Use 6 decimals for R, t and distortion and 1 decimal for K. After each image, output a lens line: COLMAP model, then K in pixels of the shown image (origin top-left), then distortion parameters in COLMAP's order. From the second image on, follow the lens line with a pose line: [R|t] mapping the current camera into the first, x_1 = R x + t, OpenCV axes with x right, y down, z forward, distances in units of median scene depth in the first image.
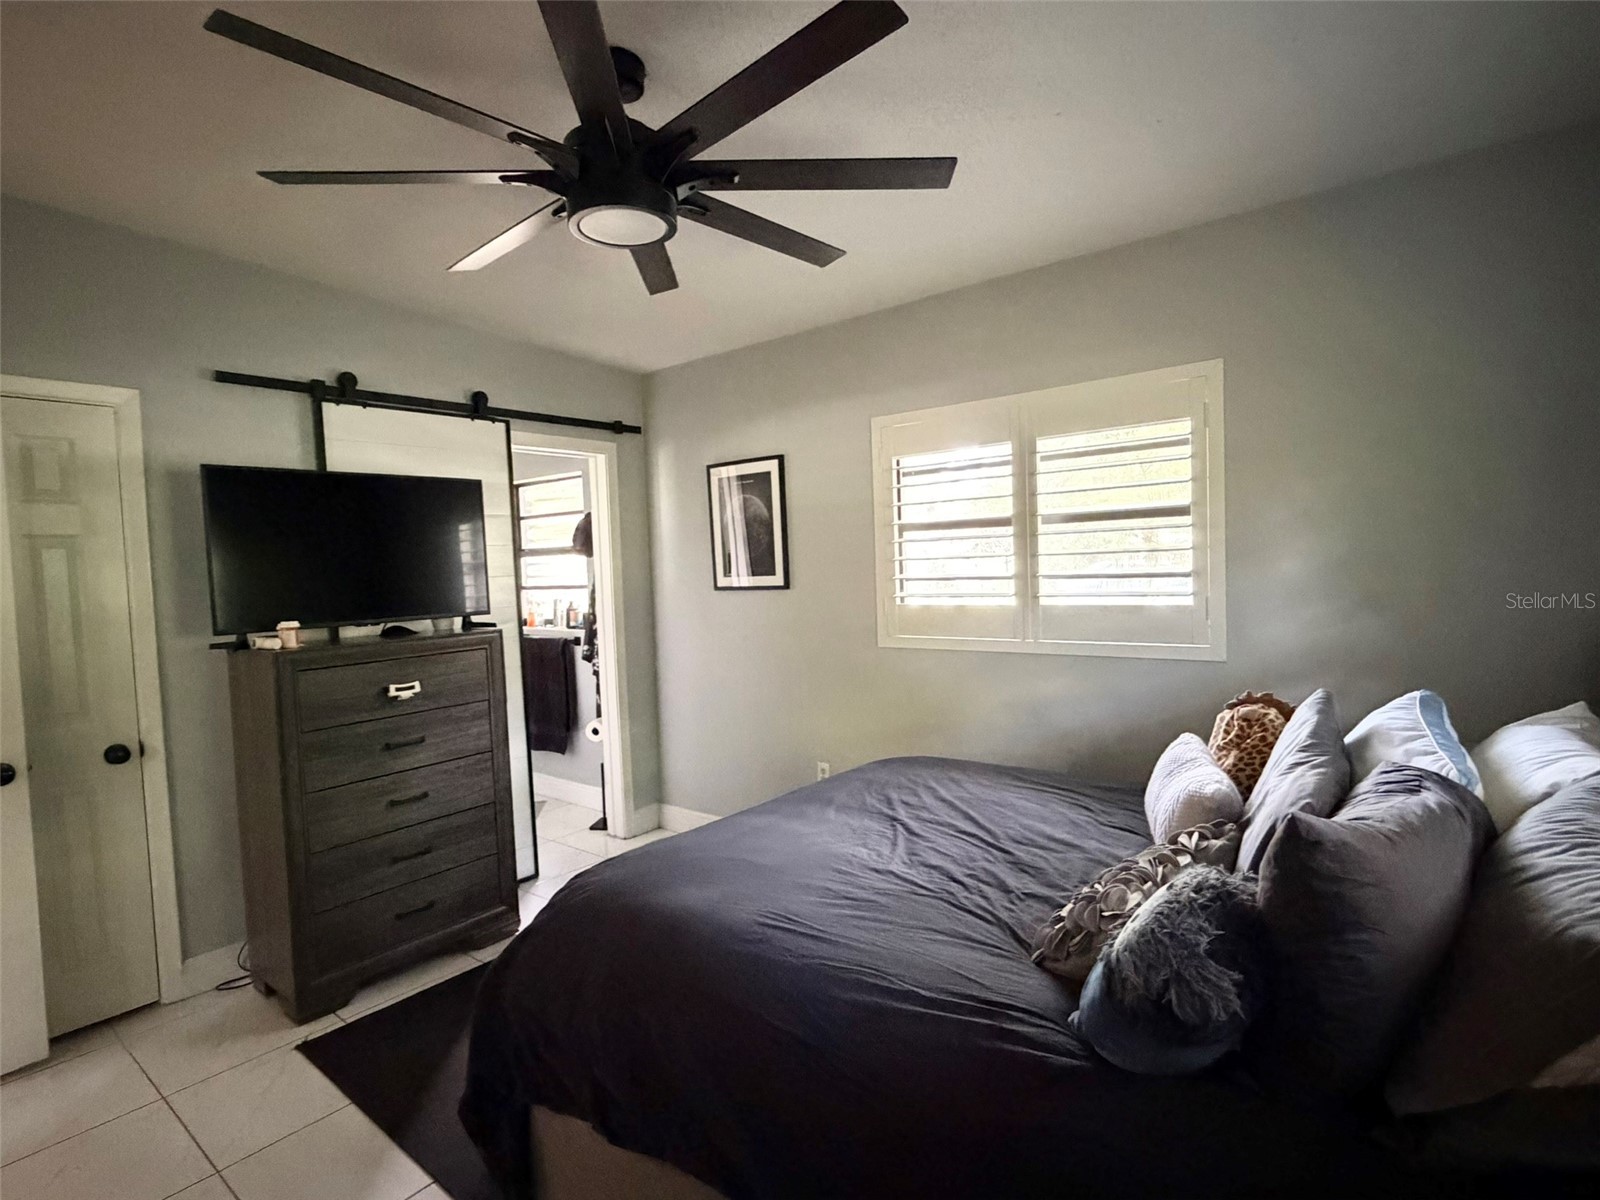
lens RADIAL K [[820.8, 0, 798.1], [0, 820.8, 597.2], [0, 0, 1]] dist [-0.005313, -0.000224]
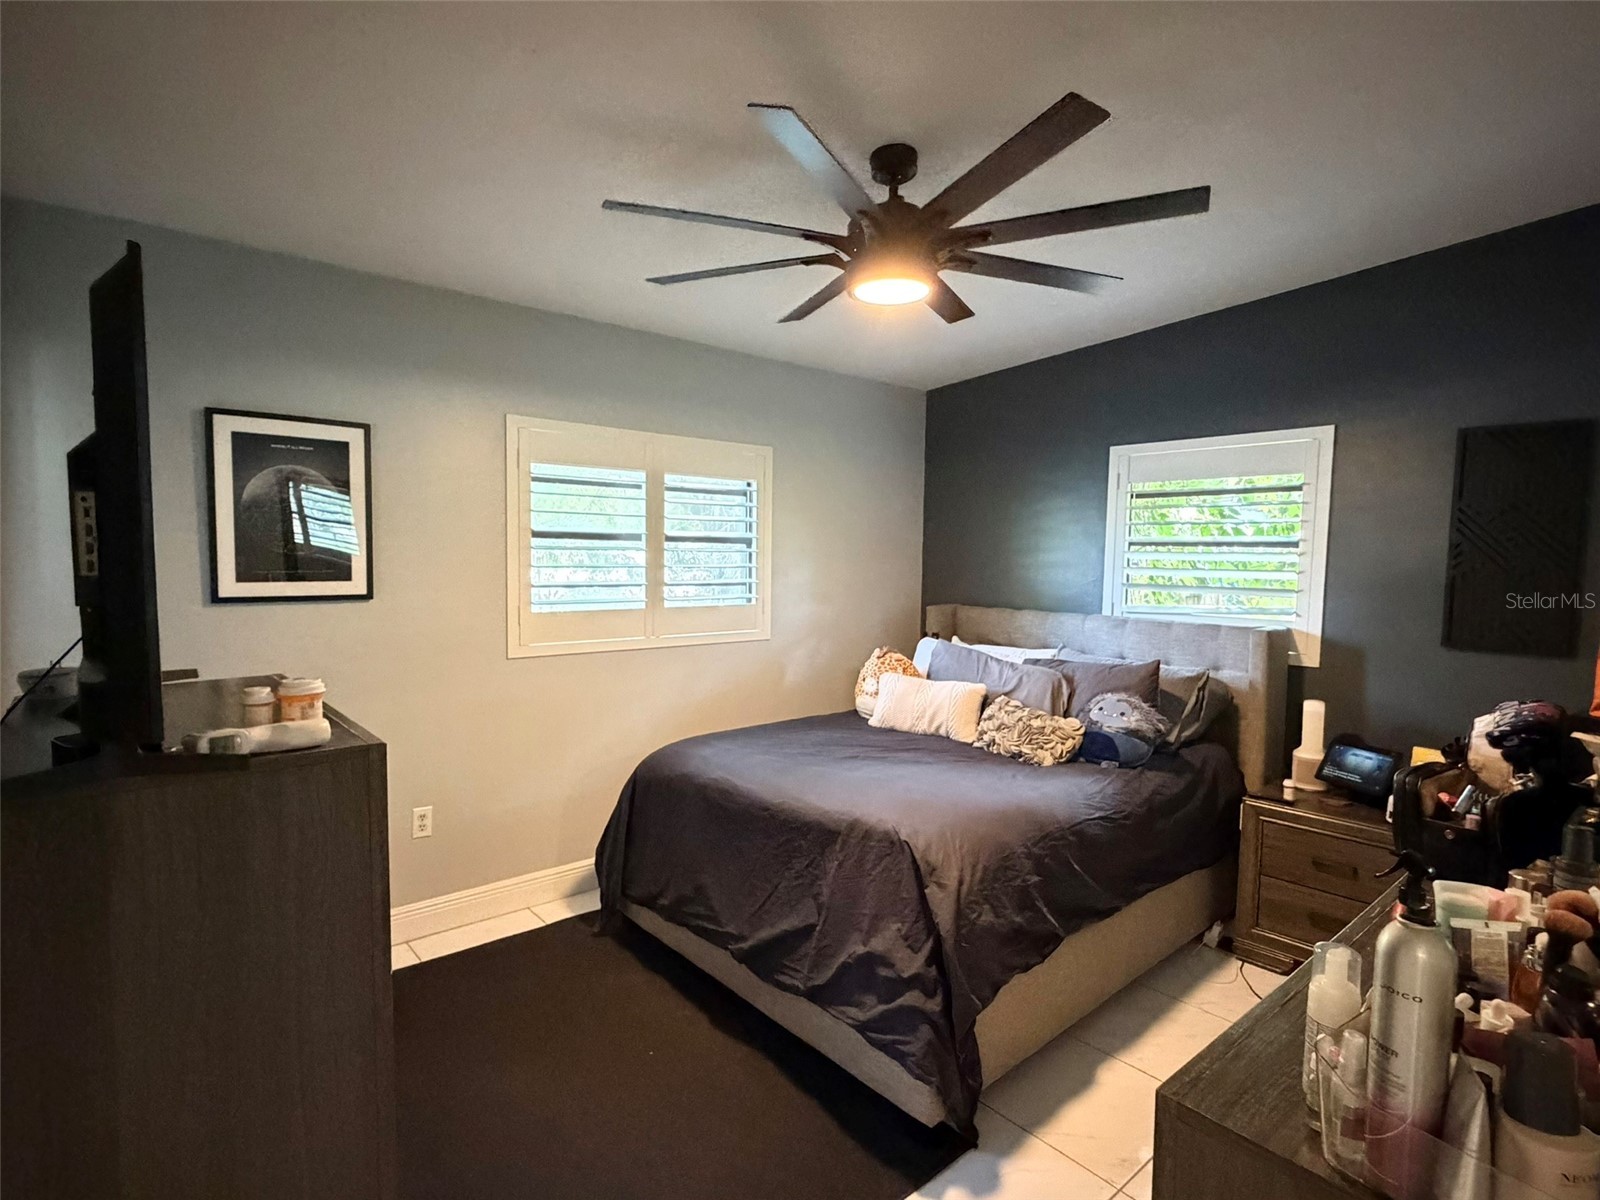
lens RADIAL K [[820.8, 0, 797.6], [0, 820.8, 606.9], [0, 0, 1]] dist [-0.005313, -0.000224]
pose [[0.166152, -0.008142, 0.986066, -0.868587], [0.036666, 0.999325, 0.002073, 0.013751], [-0.985418, 0.035811, 0.166339, 0.579631]]
